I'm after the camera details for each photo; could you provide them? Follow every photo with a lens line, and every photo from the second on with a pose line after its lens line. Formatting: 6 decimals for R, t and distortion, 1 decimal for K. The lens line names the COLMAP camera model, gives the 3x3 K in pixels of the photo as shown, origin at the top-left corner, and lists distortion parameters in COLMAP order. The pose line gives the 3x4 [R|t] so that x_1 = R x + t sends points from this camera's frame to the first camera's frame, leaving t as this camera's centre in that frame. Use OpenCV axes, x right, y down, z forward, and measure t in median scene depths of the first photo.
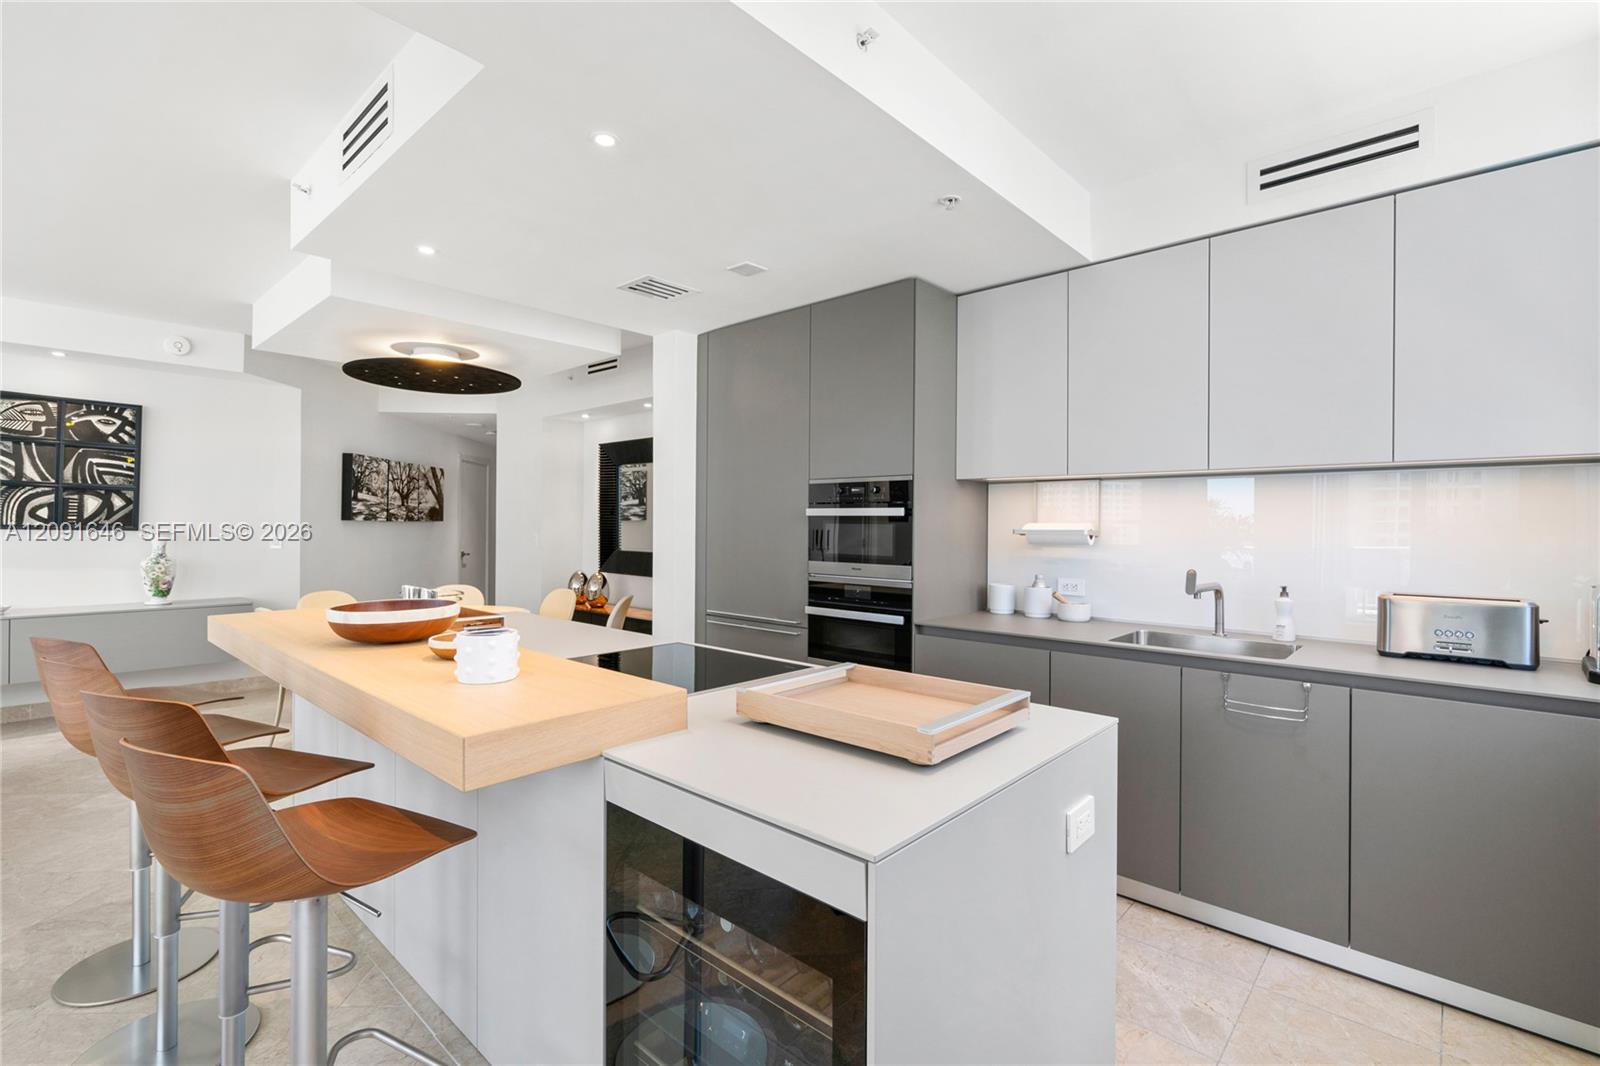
lens RADIAL K [[729.1, 0, 798.4], [0, 729.1, 526.2], [0, 0, 1]] dist [-0.003298, -0.000245]
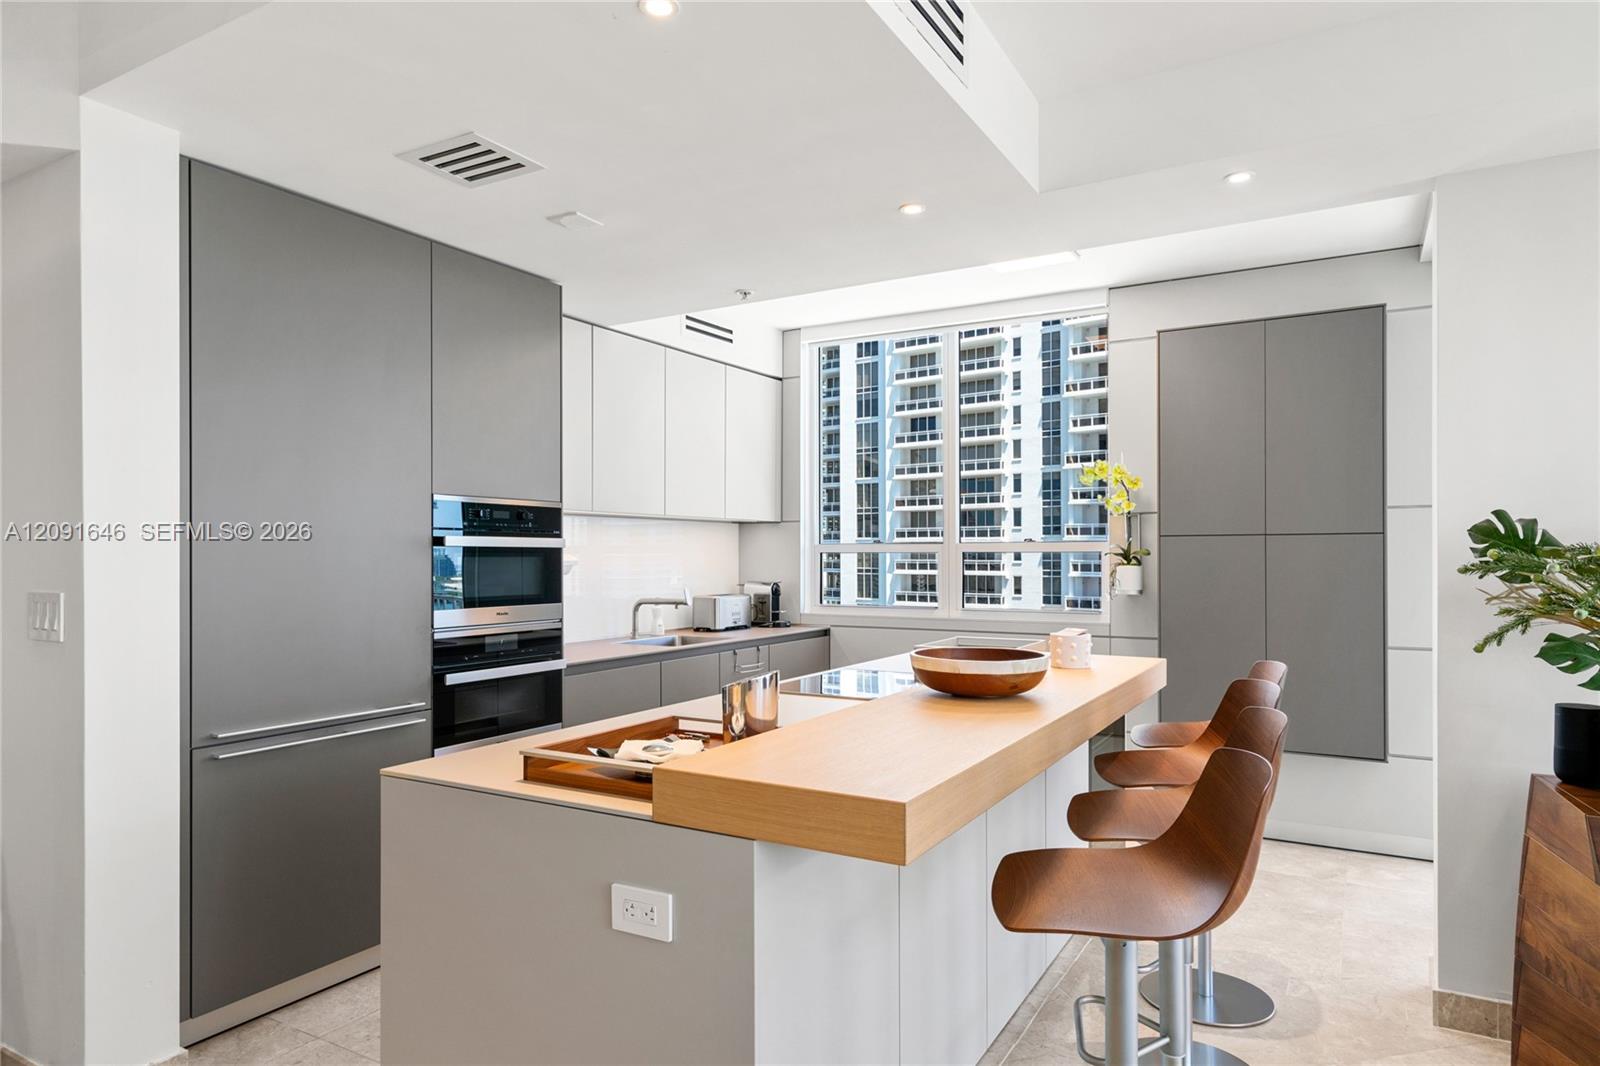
lens RADIAL K [[966.3, 0, 798.4], [0, 966.3, 552.9], [0, 0, 1]] dist [-0.001134, 0.000686]
pose [[-0.209678, -0.005508, 0.977755, -1.075489], [-0.000406, 0.999985, 0.005546, -0.014634], [-0.977770, 0.000766, -0.209677, 0.959892]]
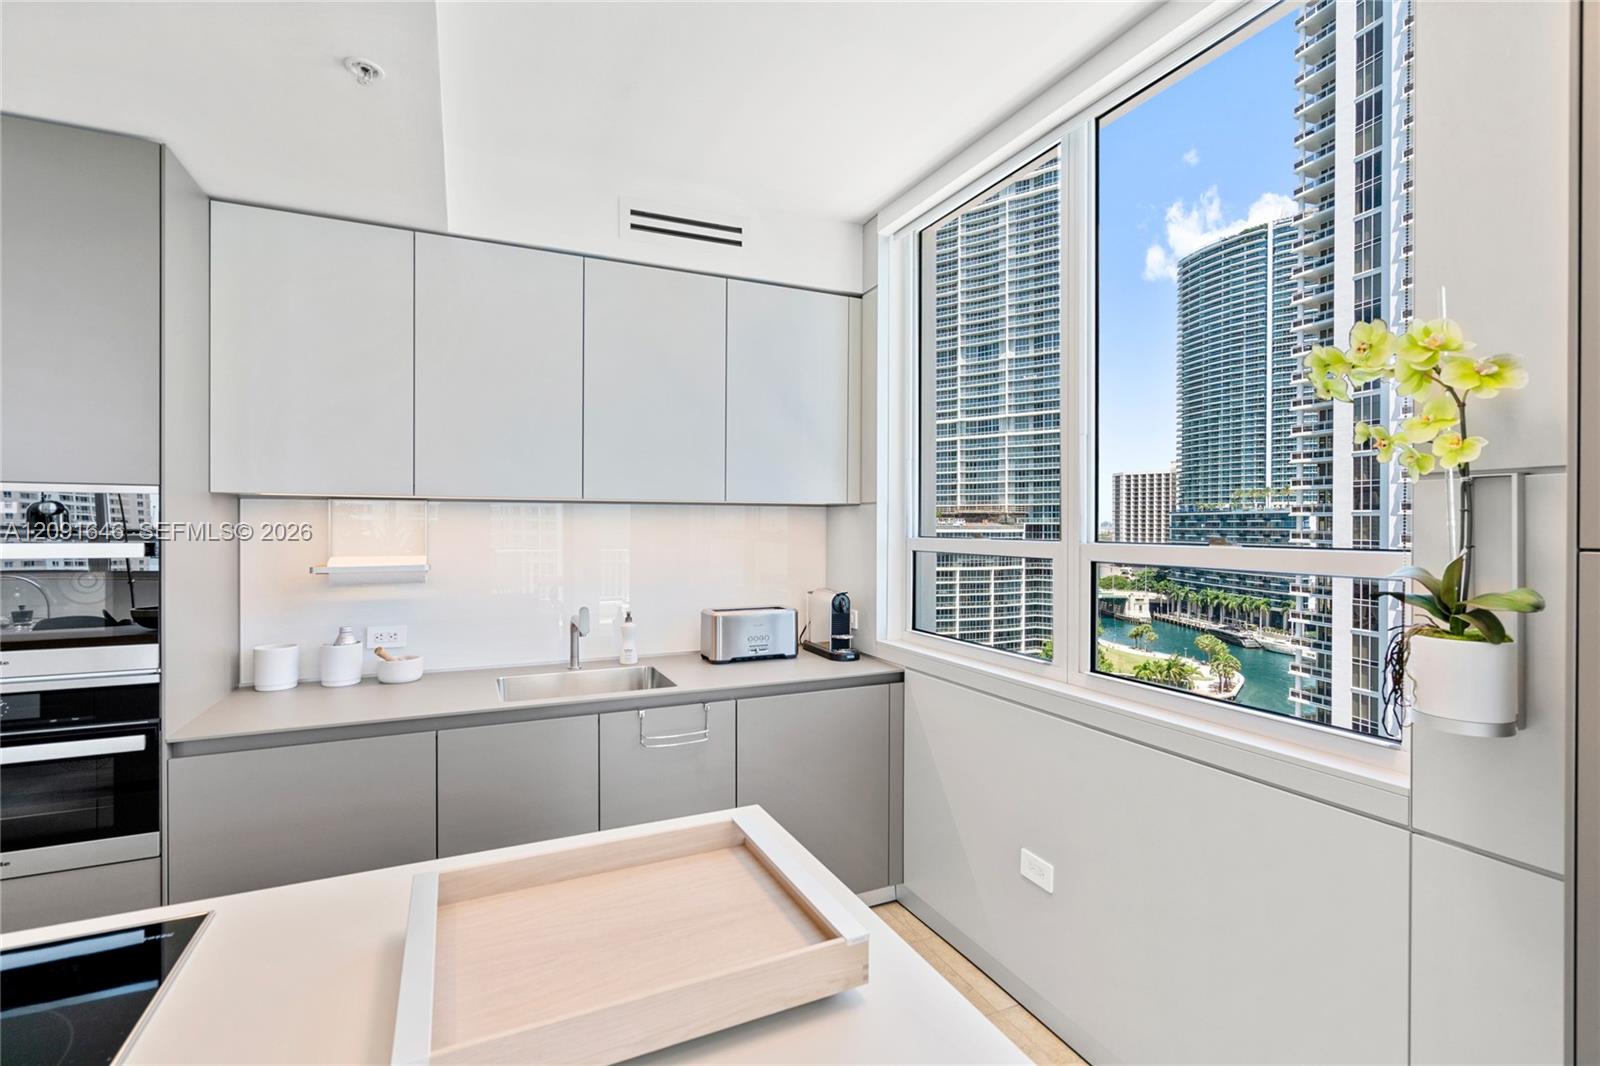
lens RADIAL K [[729.1, 0, 798.4], [0, 729.1, 526.2], [0, 0, 1]] dist [-0.003298, -0.000245]
pose [[0.384108, -0.009417, 0.923240, -0.179642], [0.000021, 0.999948, 0.010190, -0.044513], [-0.923288, -0.003895, 0.384088, 0.313668]]
